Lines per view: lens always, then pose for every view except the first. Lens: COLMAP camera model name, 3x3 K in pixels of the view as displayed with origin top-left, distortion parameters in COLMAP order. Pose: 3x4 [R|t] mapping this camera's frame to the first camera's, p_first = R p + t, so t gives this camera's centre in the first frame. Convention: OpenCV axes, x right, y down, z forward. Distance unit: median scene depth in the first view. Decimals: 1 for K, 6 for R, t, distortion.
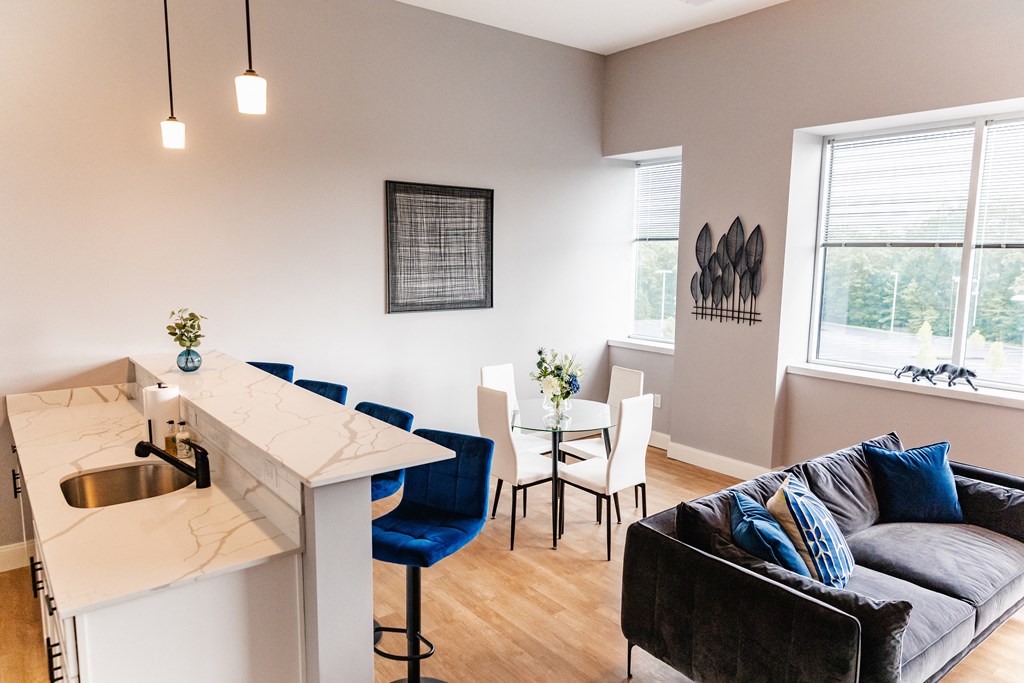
lens RADIAL K [[675.6, 0, 509.7], [0, 675.6, 345.8], [0, 0, 1]] dist [0.013499, -0.005527]
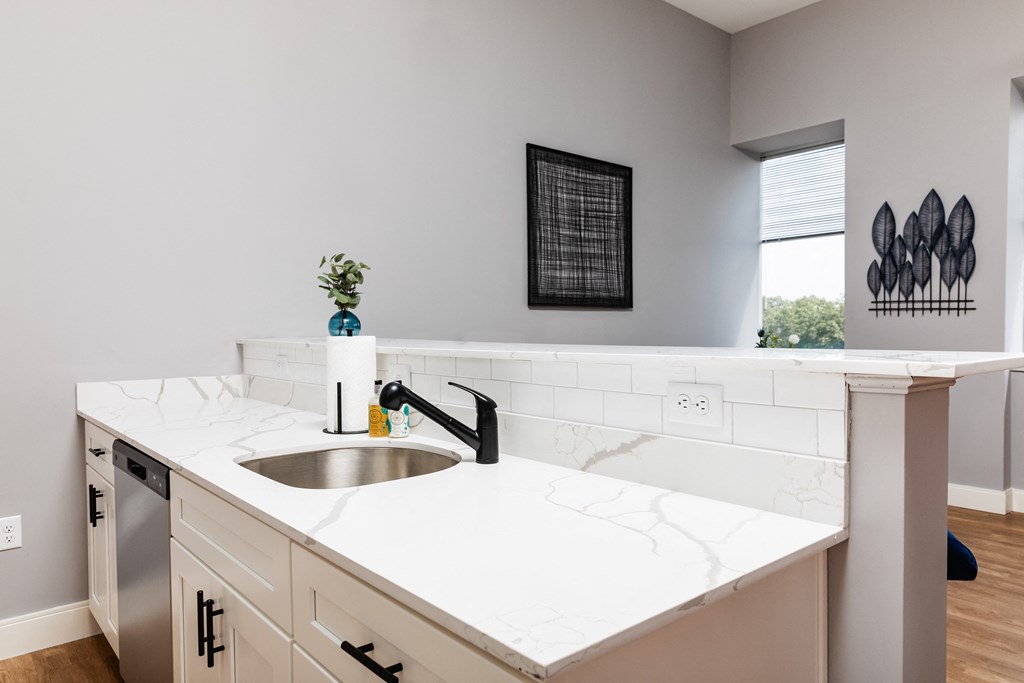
lens RADIAL K [[675.6, 0, 515.7], [0, 675.6, 342.3], [0, 0, 1]] dist [0.013499, -0.005527]
pose [[0.999145, -0.017445, 0.037471, -0.216742], [0.021559, 0.993435, -0.112351, 0.082651], [-0.035265, 0.113063, 0.992962, 0.195935]]
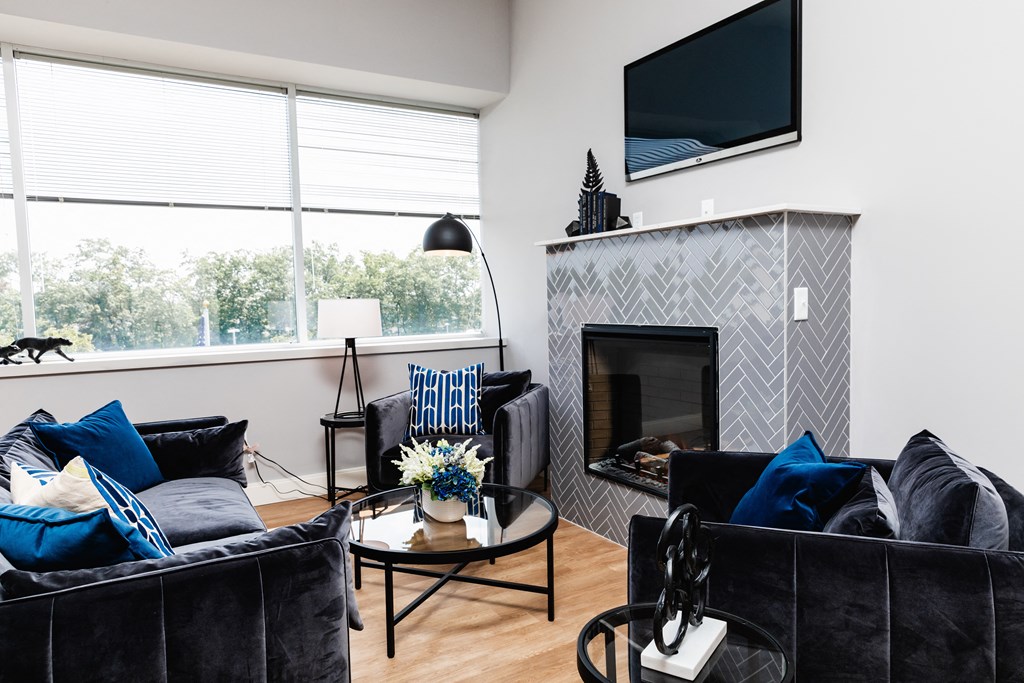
lens RADIAL K [[675.6, 0, 513.0], [0, 675.6, 344.6], [0, 0, 1]] dist [0.013499, -0.005527]
pose [[0.131321, -0.078204, 0.988250, -0.075002], [0.160851, 0.985354, 0.056600, 0.069740], [-0.978203, 0.151529, 0.141977, 0.259980]]
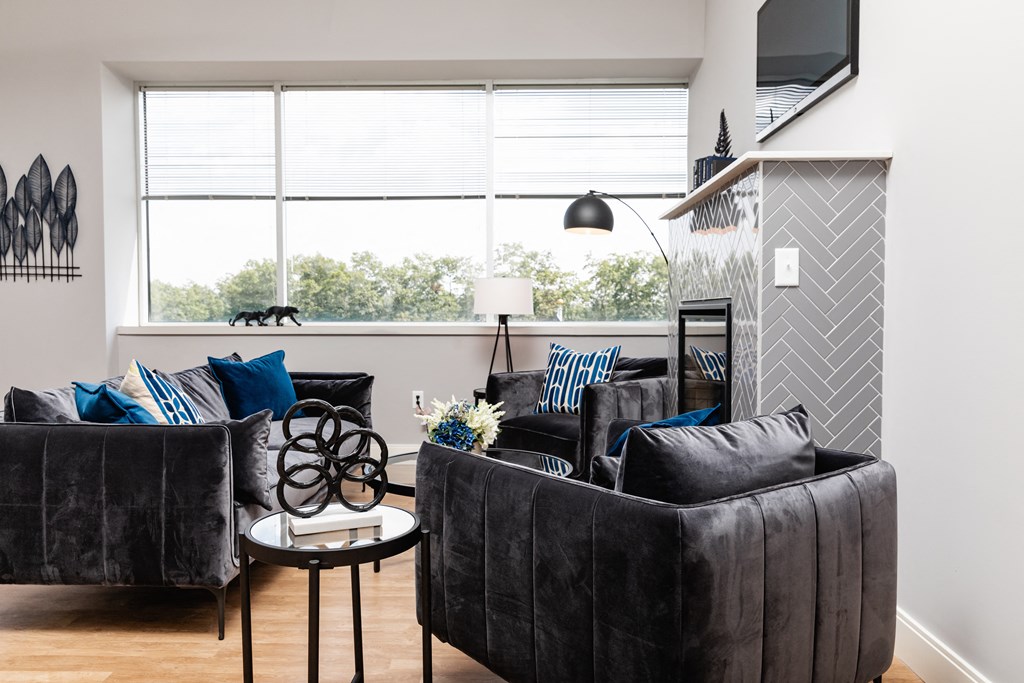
lens RADIAL K [[769.7, 0, 511.1], [0, 769.7, 345.4], [0, 0, 1]] dist [0.010163, -0.005913]
pose [[0.635096, -0.042761, 0.771249, -0.041948], [0.111562, 0.993076, -0.036807, 0.145064], [-0.764335, 0.109418, 0.635468, -0.033038]]
